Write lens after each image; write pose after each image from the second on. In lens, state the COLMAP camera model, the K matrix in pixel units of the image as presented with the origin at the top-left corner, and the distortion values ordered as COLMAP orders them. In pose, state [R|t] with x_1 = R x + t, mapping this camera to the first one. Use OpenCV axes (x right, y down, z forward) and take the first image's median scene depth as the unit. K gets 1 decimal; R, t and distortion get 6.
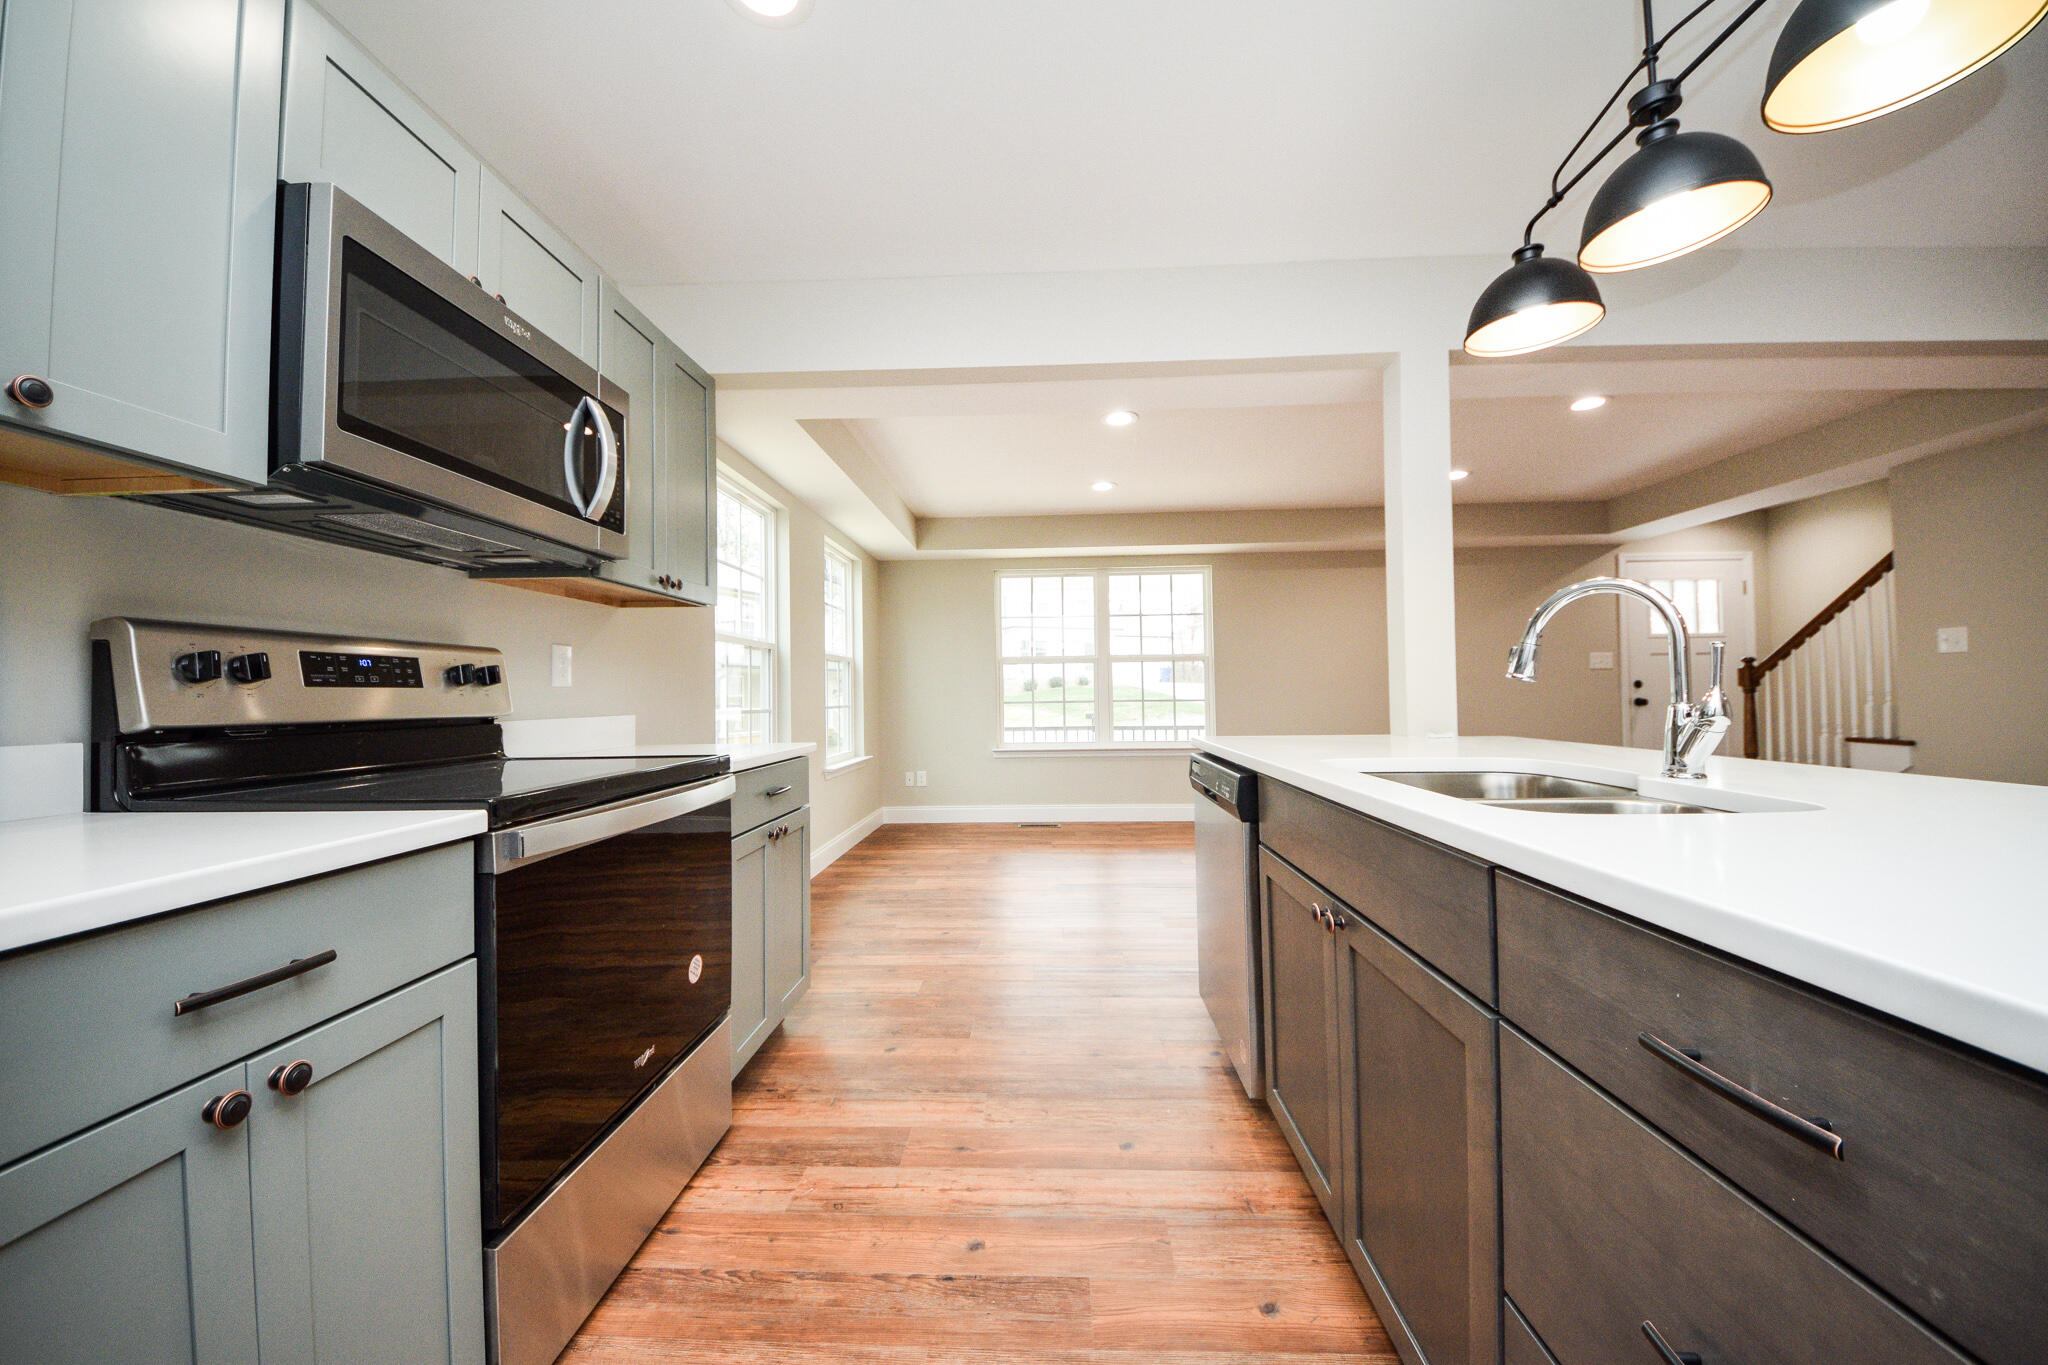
lens RADIAL K [[719.6, 0, 1013.2], [0, 719.6, 682.4], [0, 0, 1]] dist [-0.024171, -0.000206]
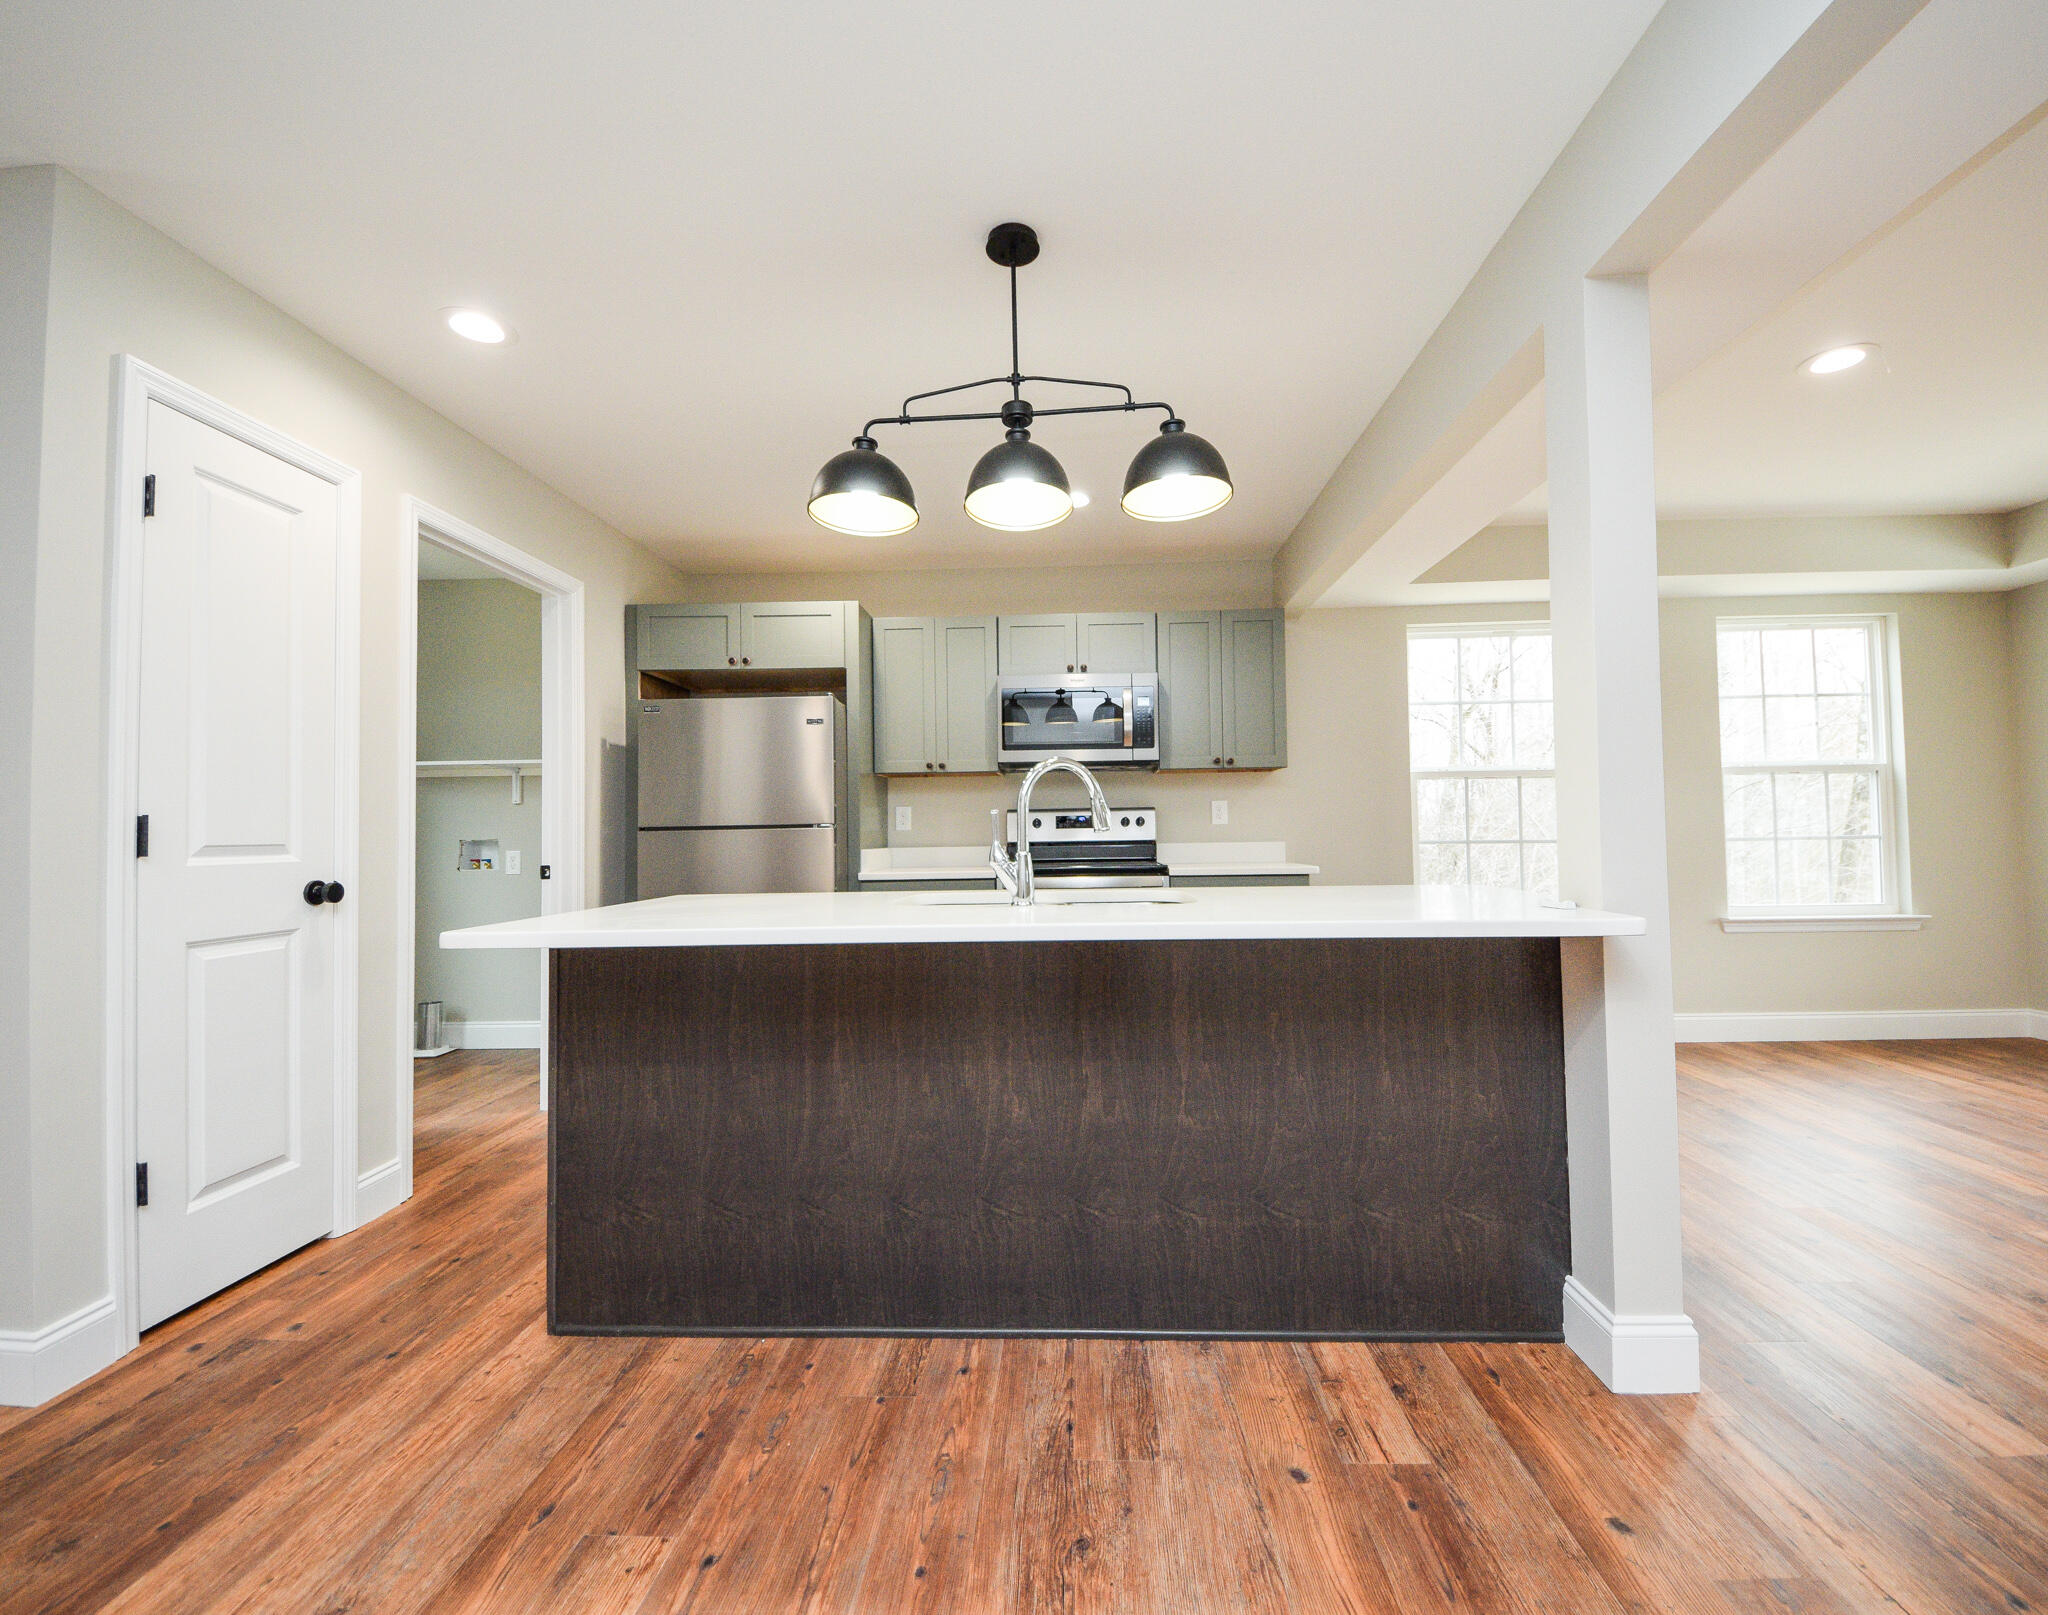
lens RADIAL K [[875.7, 0, 1033.6], [0, 875.7, 804.1], [0, 0, 1]] dist [0.022520, -0.015650]
pose [[-0.001037, -0.021832, -0.999761, 0.776823], [0.032688, 0.999227, -0.021854, -0.006488], [0.999465, -0.032703, -0.000323, 0.299064]]
